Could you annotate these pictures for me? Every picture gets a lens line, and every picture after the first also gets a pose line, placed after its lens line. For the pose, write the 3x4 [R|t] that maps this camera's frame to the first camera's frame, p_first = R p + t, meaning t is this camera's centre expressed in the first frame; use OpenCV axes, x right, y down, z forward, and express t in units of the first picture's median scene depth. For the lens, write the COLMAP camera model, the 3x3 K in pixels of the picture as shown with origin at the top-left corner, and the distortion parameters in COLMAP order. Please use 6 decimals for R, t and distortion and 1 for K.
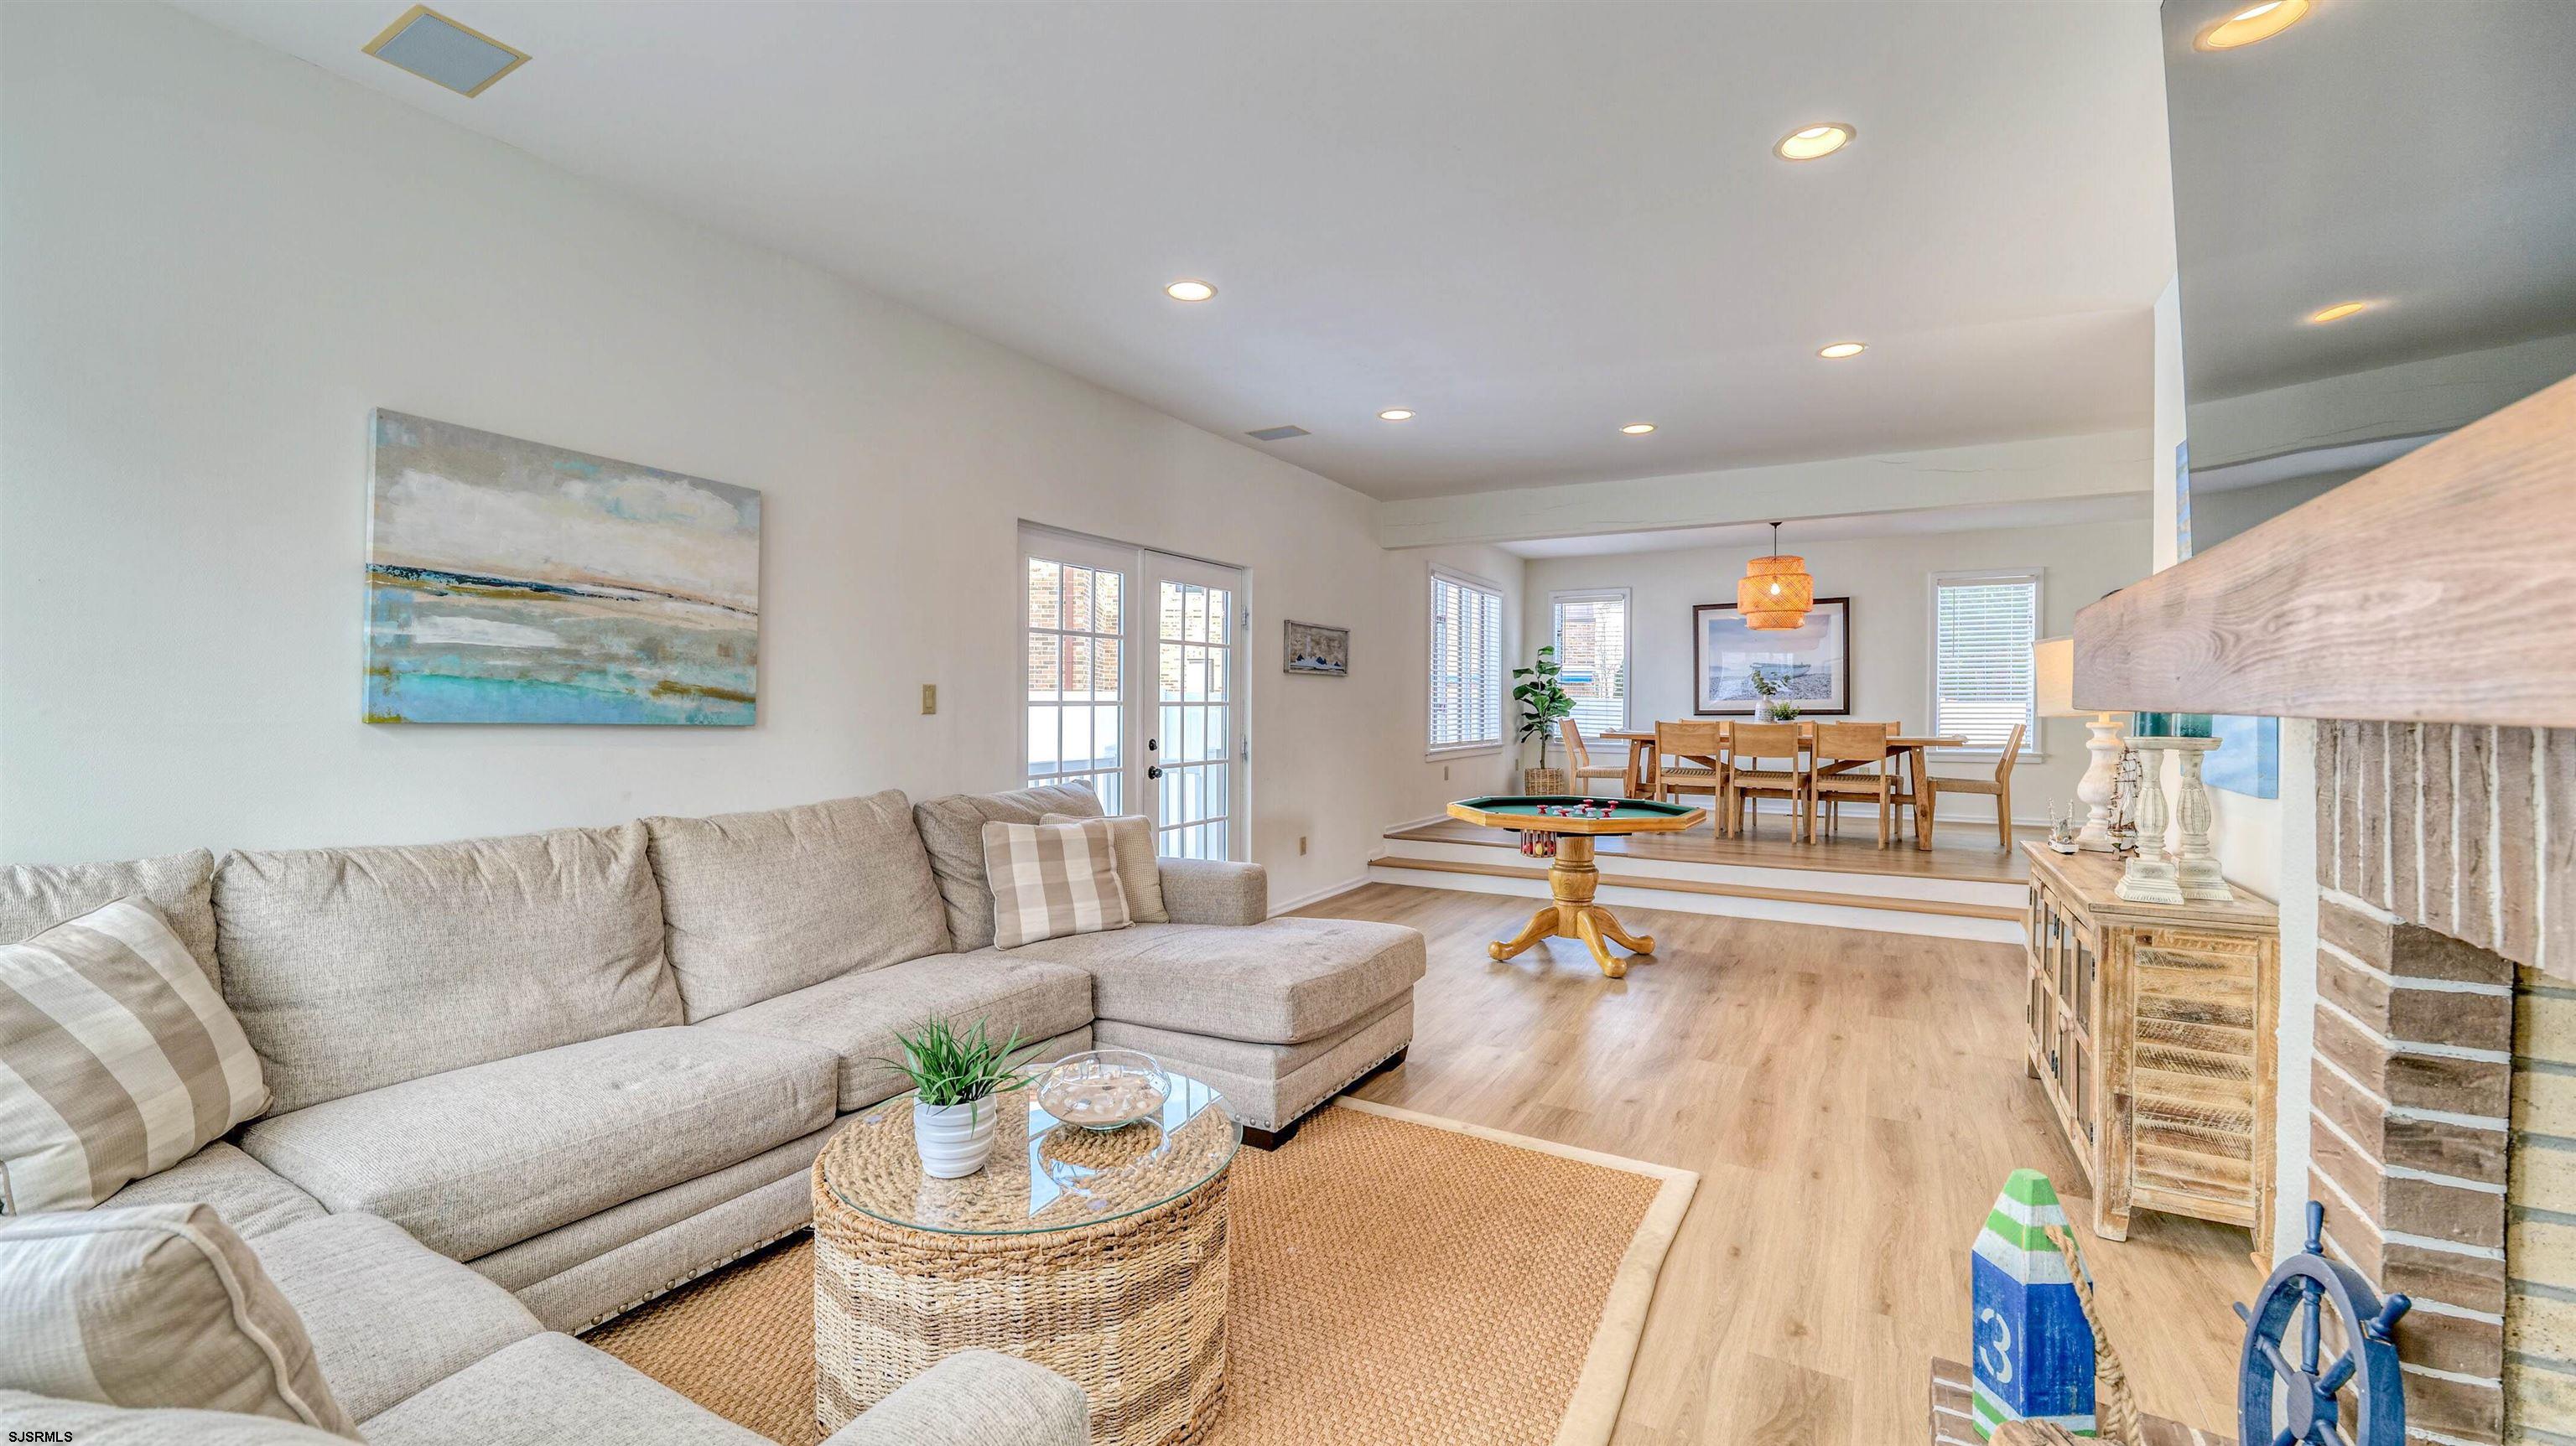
lens RADIAL K [[1044.0, 0, 1279.7], [0, 1044.0, 716.2], [0, 0, 1]] dist [-0.015900, 0.002198]
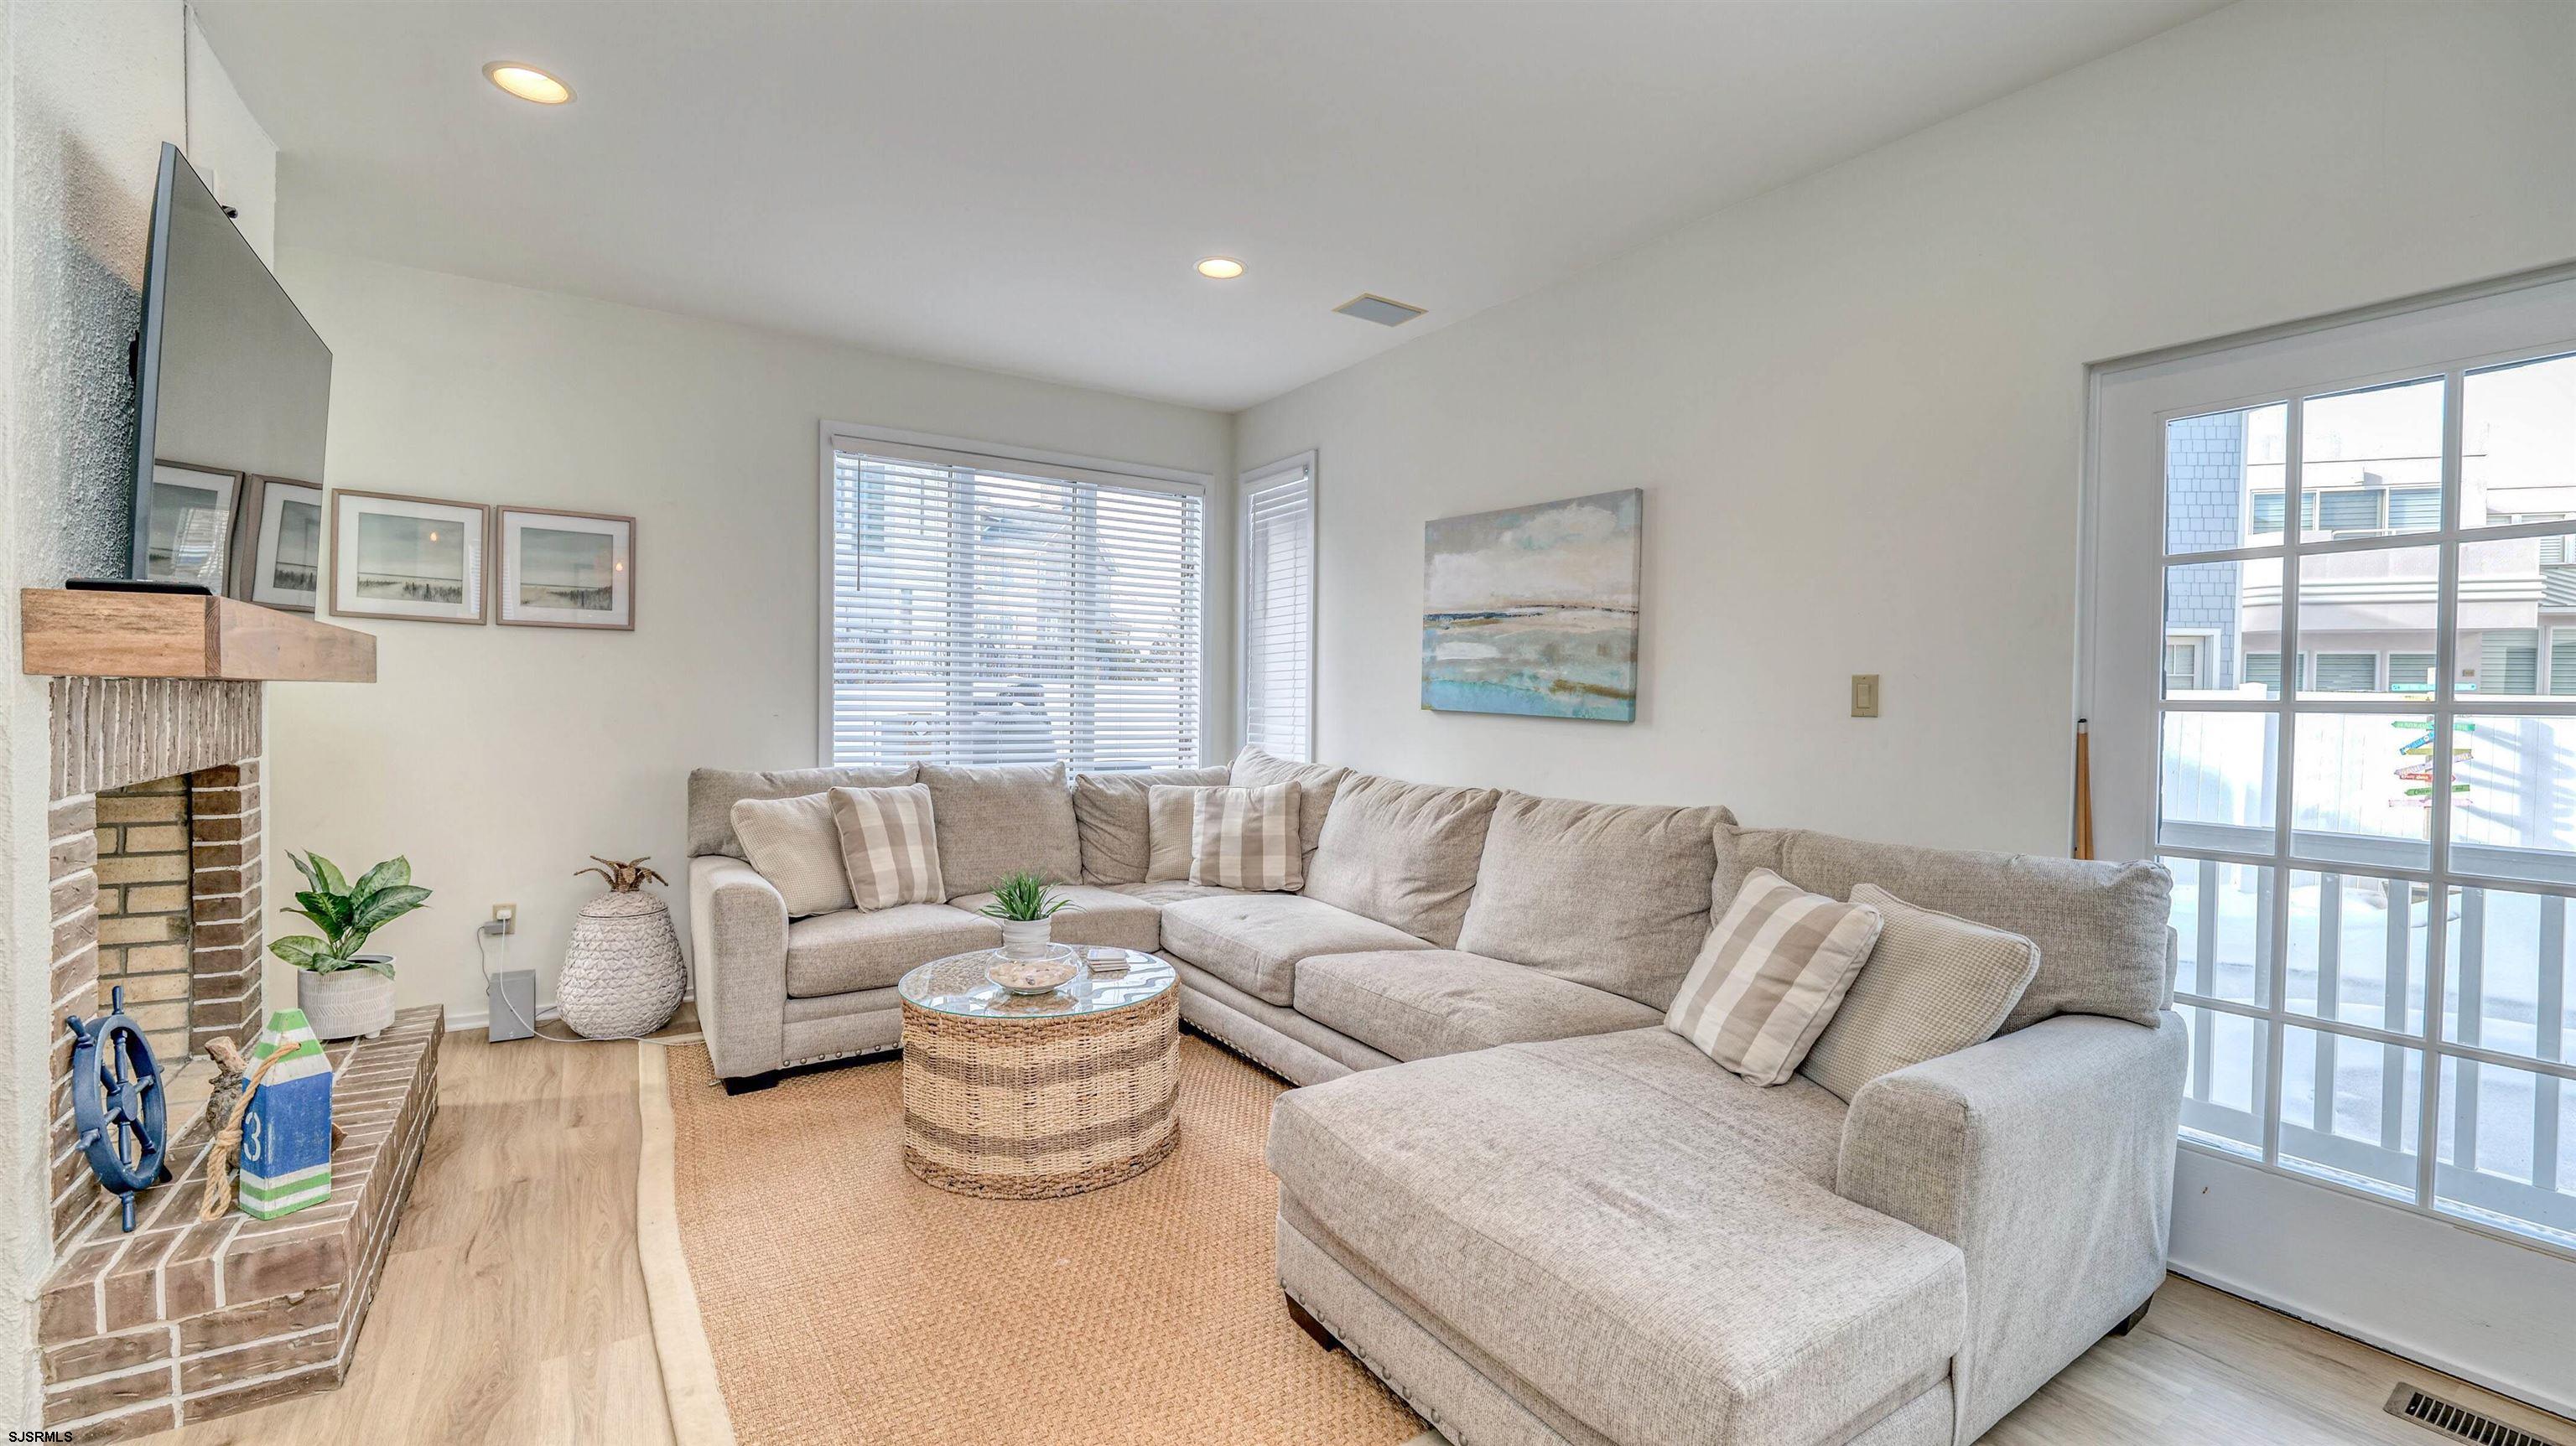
lens RADIAL K [[1044.0, 0, 1276.4], [0, 1044.0, 714.6], [0, 0, 1]] dist [-0.015900, 0.002198]
pose [[-0.448870, 0.009021, -0.893551, 0.673659], [-0.022081, 0.999532, 0.021184, -0.013977], [0.893324, 0.029240, -0.448461, 1.382865]]
